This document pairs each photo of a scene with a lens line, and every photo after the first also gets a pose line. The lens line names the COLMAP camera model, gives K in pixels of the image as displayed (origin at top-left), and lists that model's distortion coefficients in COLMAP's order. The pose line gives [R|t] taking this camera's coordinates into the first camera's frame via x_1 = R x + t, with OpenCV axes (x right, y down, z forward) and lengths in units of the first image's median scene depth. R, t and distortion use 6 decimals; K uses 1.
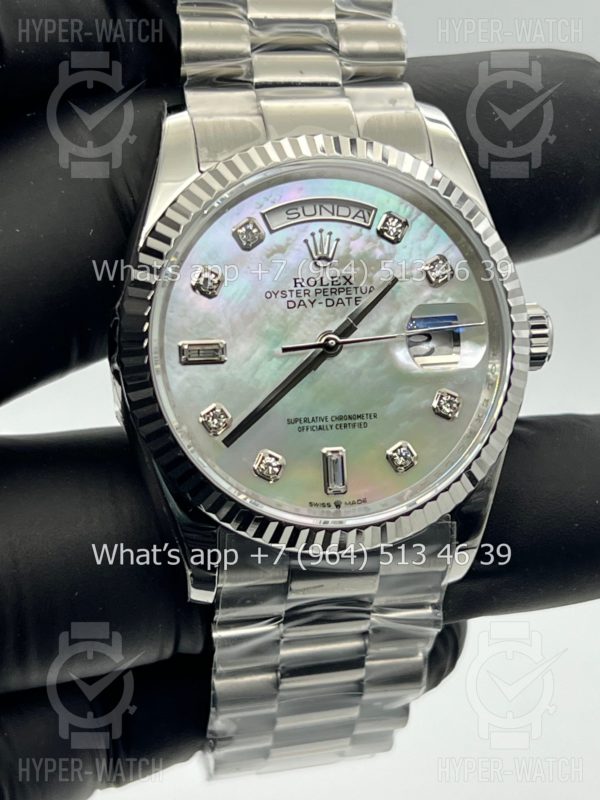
lens RADIAL K [[1849.3, 0, 311.3], [0, 1849.3, 413.0], [0, 0, 1]] dist [0.228965, 0.000000]
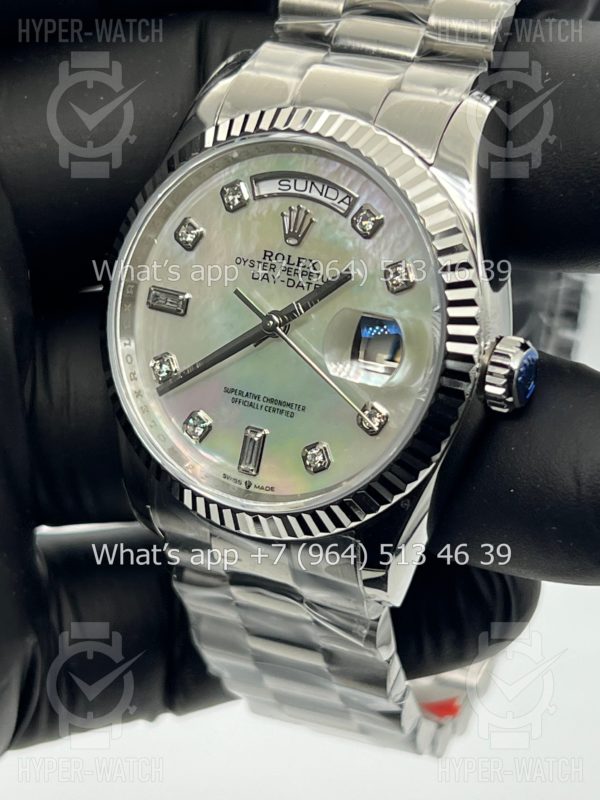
lens RADIAL K [[1849.3, 0, 294.5], [0, 1849.3, 394.5], [0, 0, 1]] dist [0.228965, 0.000000]
pose [[0.745403, 0.269730, -0.609606, 0.615605], [-0.224847, 0.962624, 0.150994, -0.149708], [0.627549, 0.024516, 0.778191, 0.249233]]
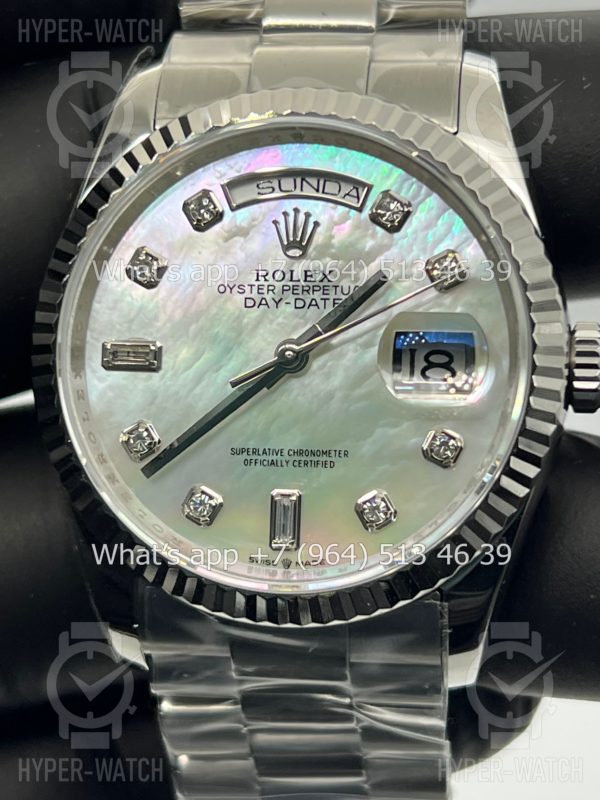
lens RADIAL K [[1849.3, 0, 297.4], [0, 1849.3, 400.4], [0, 0, 1]] dist [0.228965, 0.000000]
pose [[0.941980, 0.074128, -0.327382, 0.265931], [-0.081387, 0.996646, -0.008510, -0.012353], [0.325653, 0.034661, 0.944854, 0.266346]]
